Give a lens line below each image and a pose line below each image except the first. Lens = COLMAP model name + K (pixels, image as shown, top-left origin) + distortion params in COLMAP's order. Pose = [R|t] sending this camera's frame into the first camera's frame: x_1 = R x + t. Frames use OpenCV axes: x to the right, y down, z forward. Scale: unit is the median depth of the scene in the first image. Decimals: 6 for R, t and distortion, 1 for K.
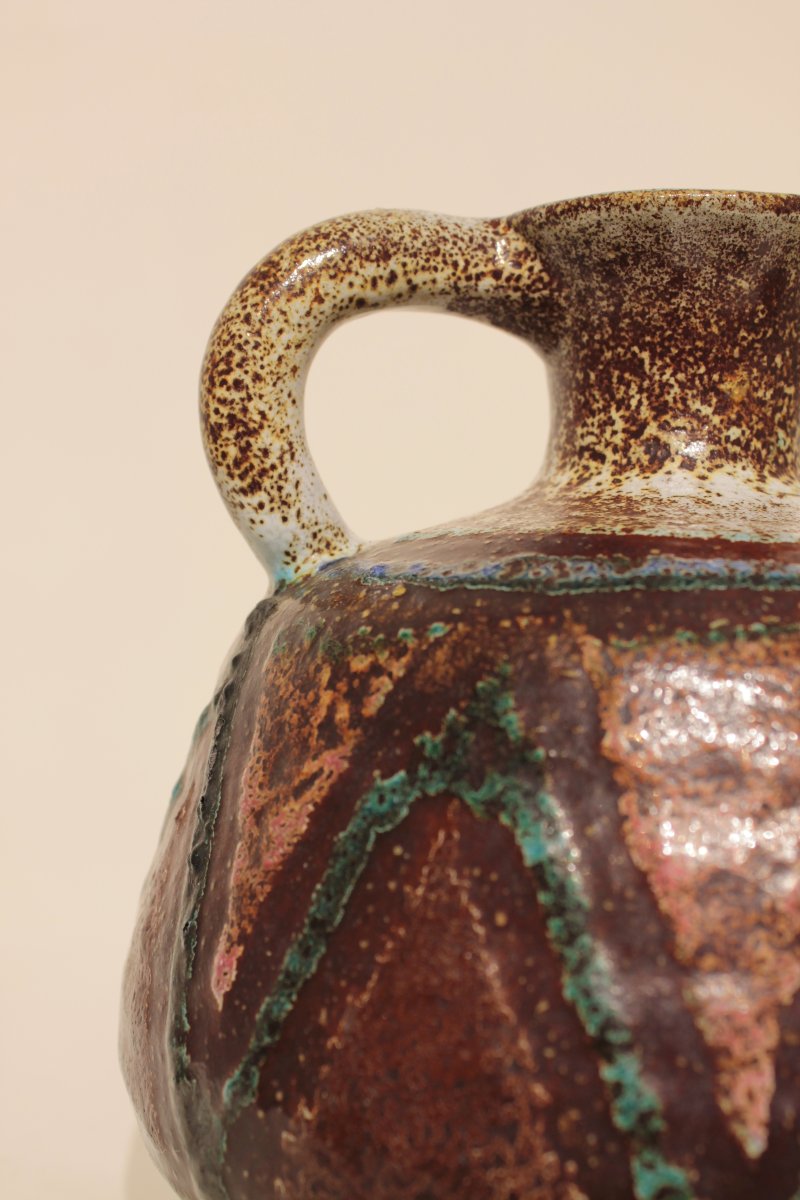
lens RADIAL K [[1477.8, 0, 400.6], [0, 1477.8, 606.6], [0, 0, 1]] dist [-0.073723, 0.000000]
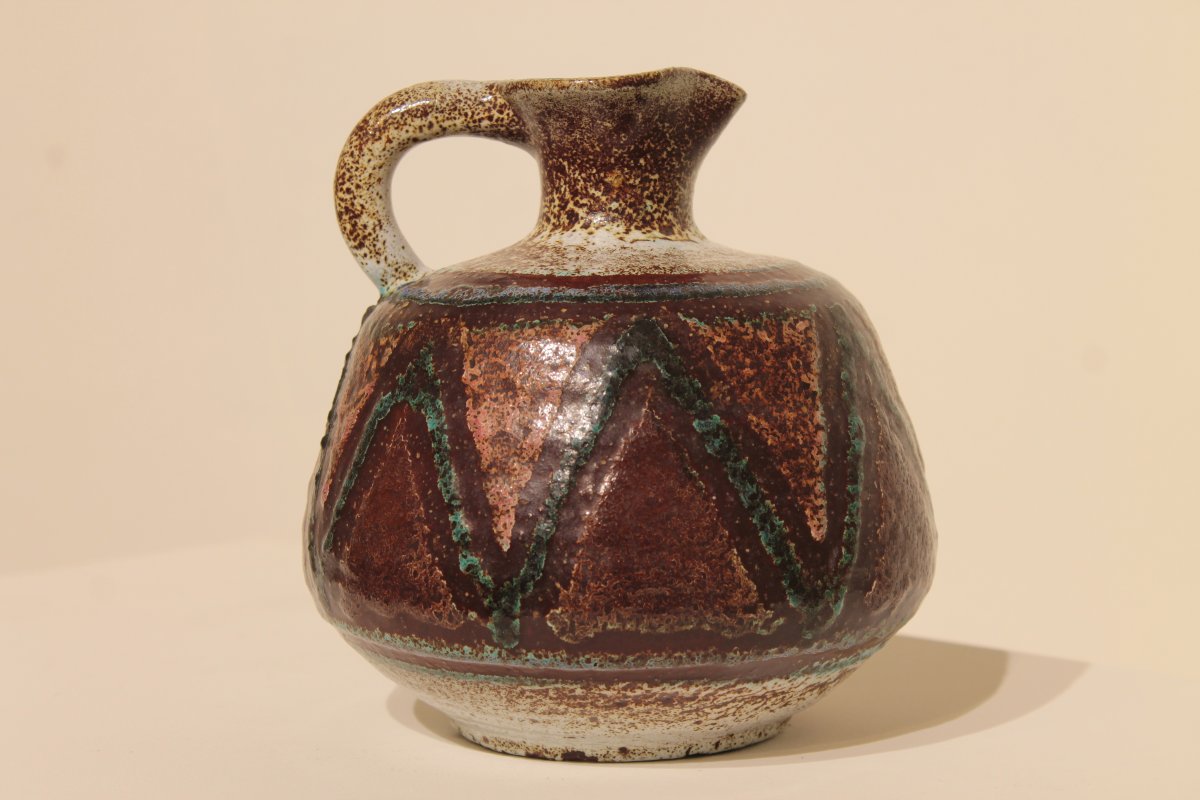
lens RADIAL K [[2891.5, 0, 604.9], [0, 2891.5, 392.8], [0, 0, 1]] dist [0.056388, 0.000000]
pose [[0.959398, -0.016722, -0.281559, 1.265063], [0.035460, 0.997472, 0.061586, -0.114545], [0.279817, -0.069070, 0.957565, -2.498352]]
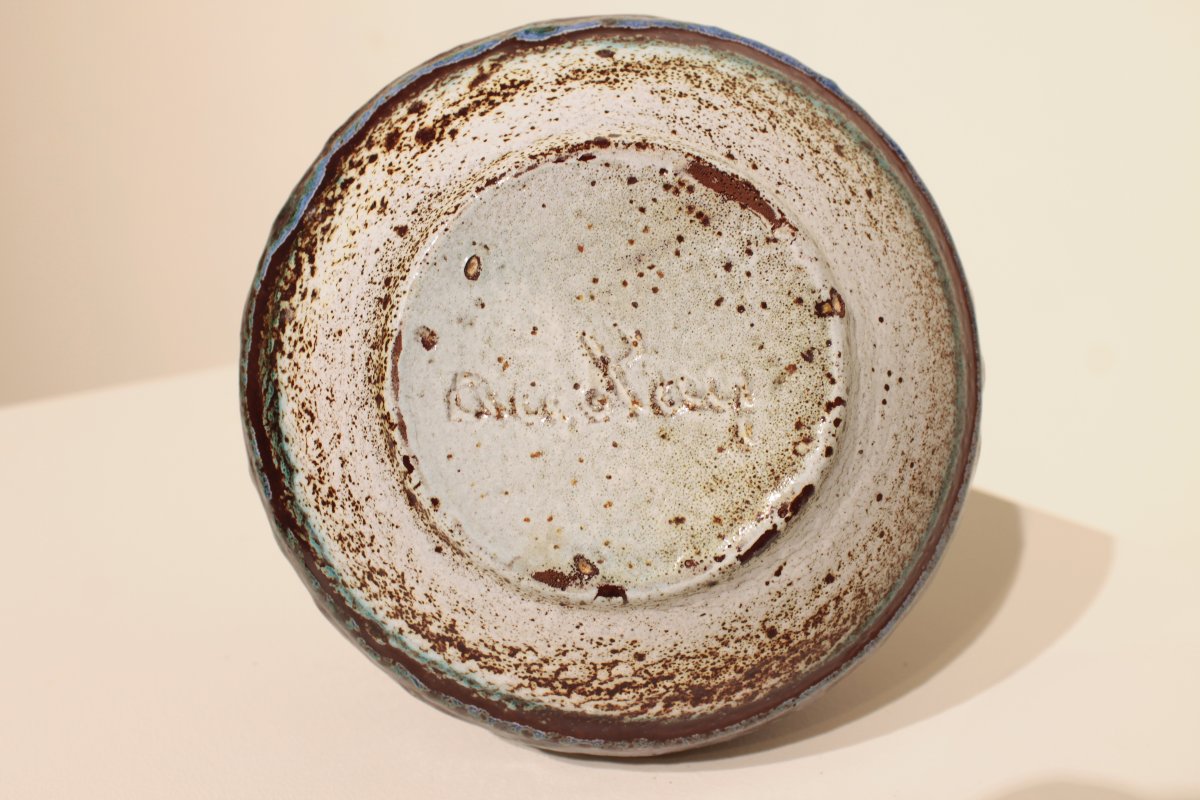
lens RADIAL K [[1193.6, 0, 607.4], [0, 1193.6, 396.5], [0, 0, 1]] dist [-0.016063, 0.000000]
pose [[-0.760427, 0.649421, 0.001352, 0.215526], [-0.006322, -0.005320, -0.999966, 1.693938], [-0.649392, -0.760410, 0.008151, 1.144817]]
